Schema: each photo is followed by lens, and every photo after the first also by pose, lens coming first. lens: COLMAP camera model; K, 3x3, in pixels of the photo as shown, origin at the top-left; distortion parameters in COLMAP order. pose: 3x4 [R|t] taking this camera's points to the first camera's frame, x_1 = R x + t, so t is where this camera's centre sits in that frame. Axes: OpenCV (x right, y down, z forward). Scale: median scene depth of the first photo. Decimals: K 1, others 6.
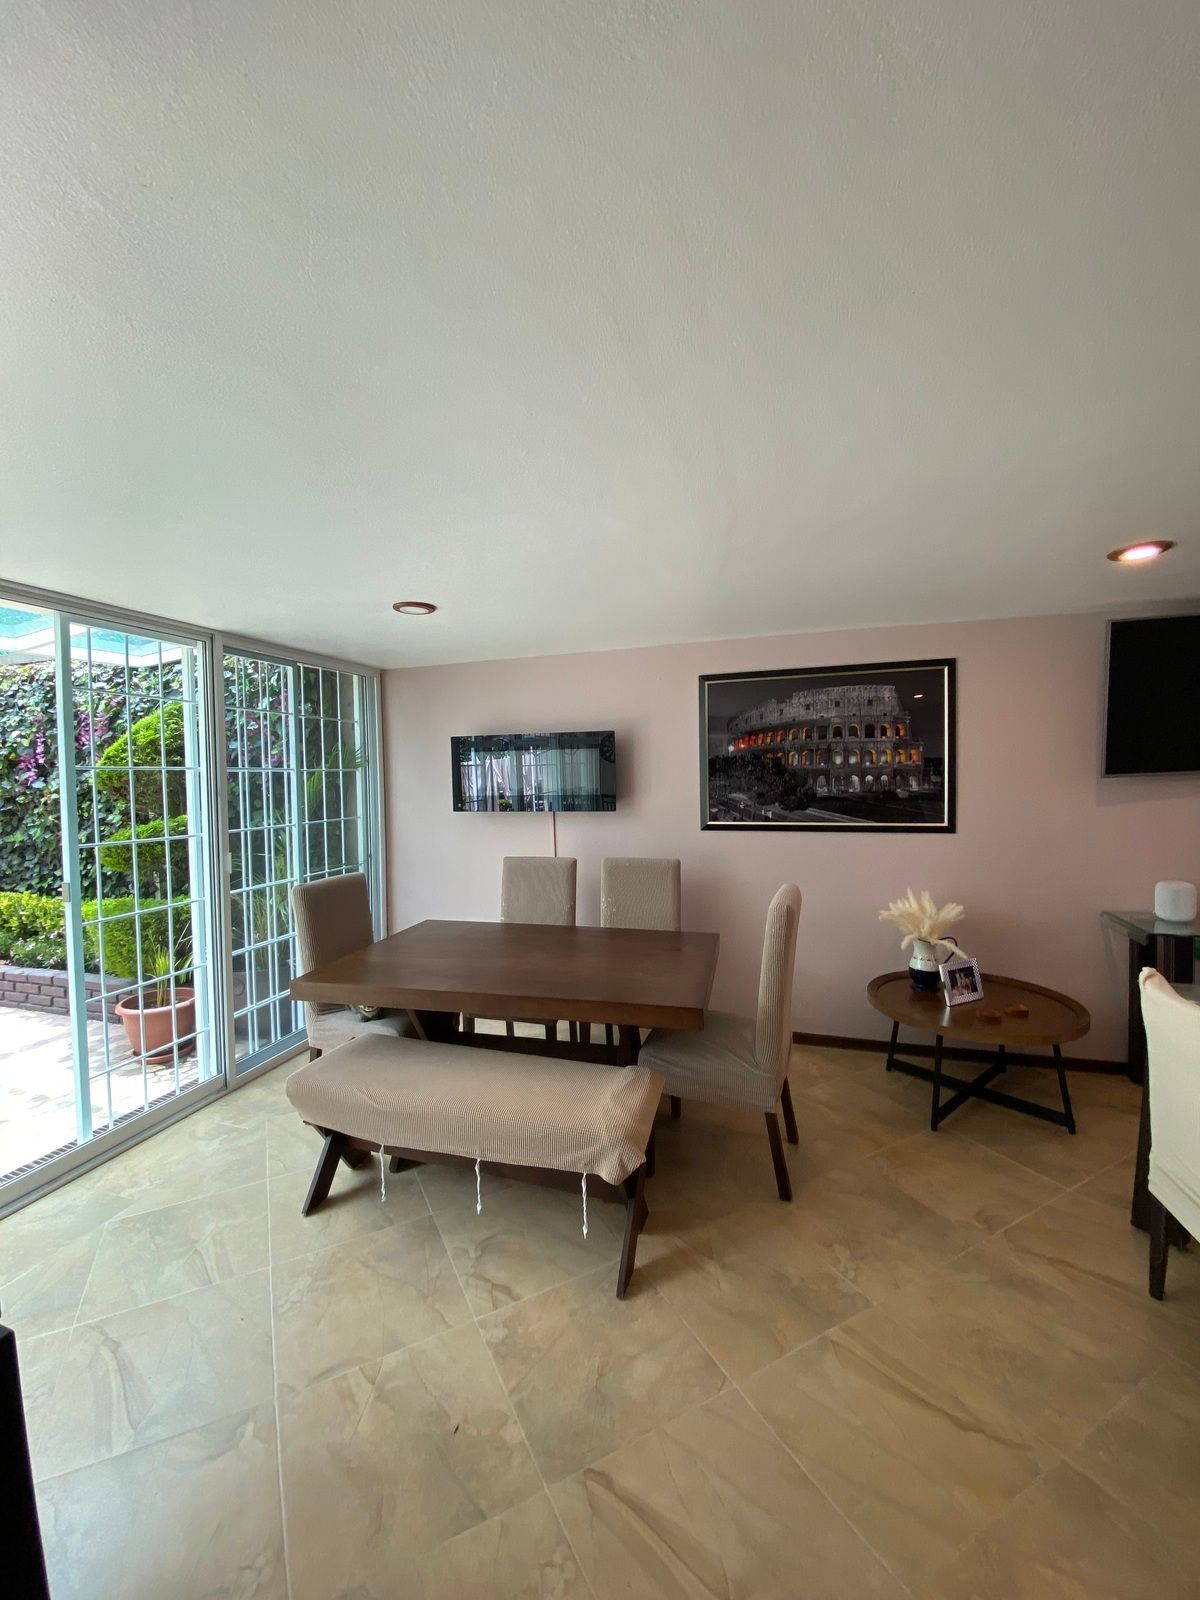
lens RADIAL K [[639.5, 0, 594.7], [0, 639.5, 804.5], [0, 0, 1]] dist [-0.021383, -0.003061]
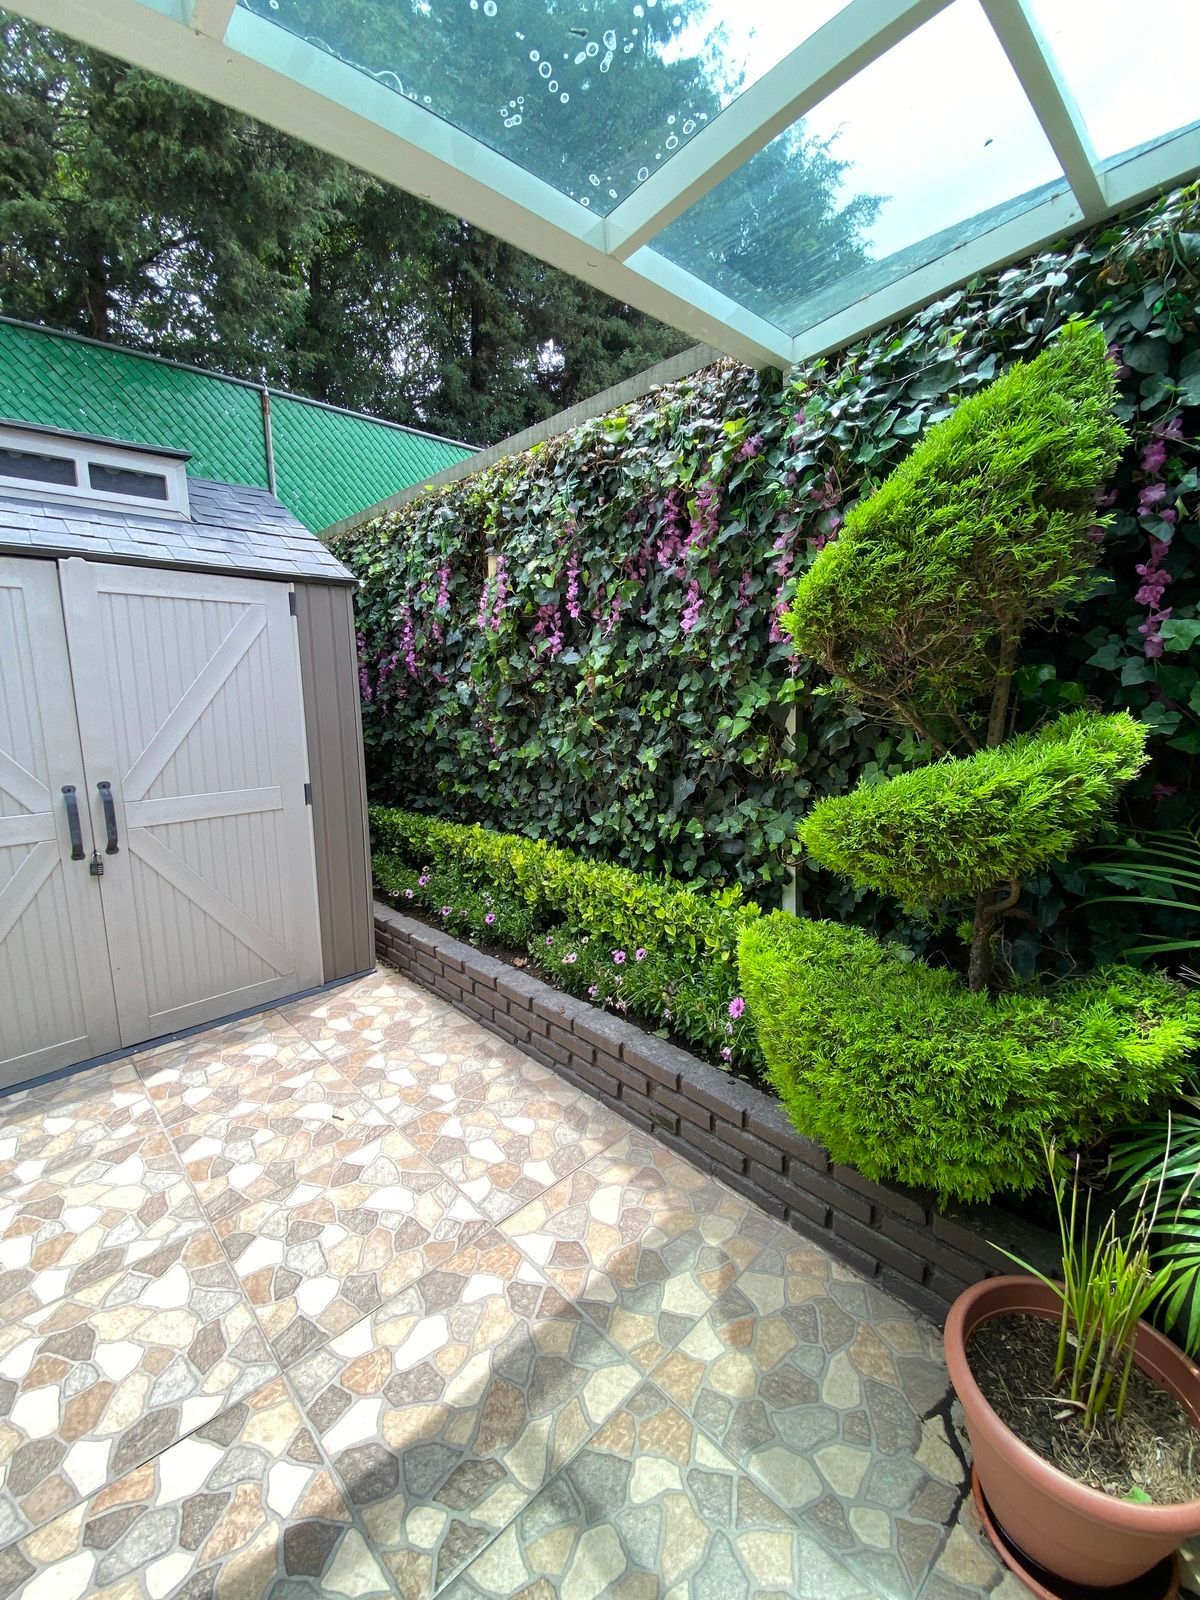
lens RADIAL K [[639.5, 0, 614.5], [0, 639.5, 802.2], [0, 0, 1]] dist [-0.021383, -0.003061]
pose [[0.875175, 0.079686, -0.477198, -0.571127], [-0.008327, 0.988678, 0.149825, 0.008031], [0.483734, -0.127149, 0.865930, 0.517295]]
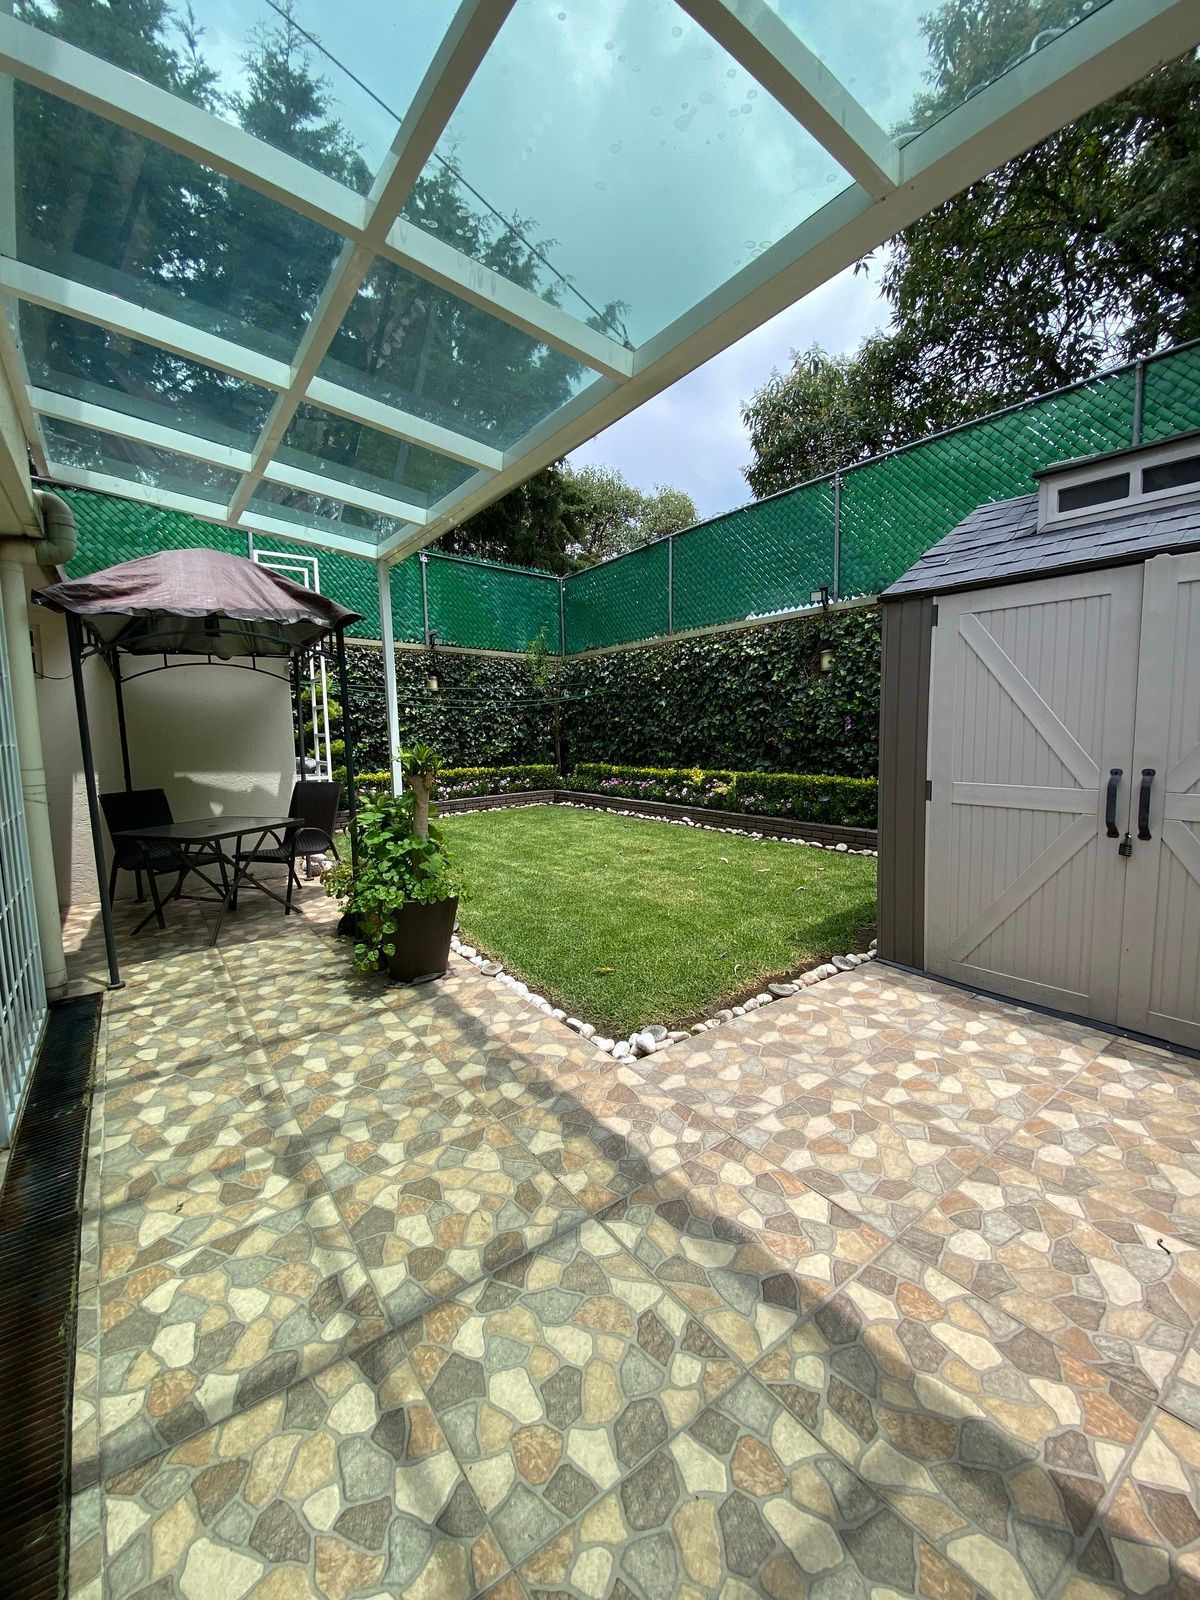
lens RADIAL K [[639.5, 0, 601.2], [0, 639.5, 797.3], [0, 0, 1]] dist [-0.021383, -0.003061]
pose [[-0.590968, 0.120590, -0.797631, -0.423528], [0.001118, 0.988885, 0.148676, 0.019996], [0.806694, 0.086971, -0.584535, 0.814689]]
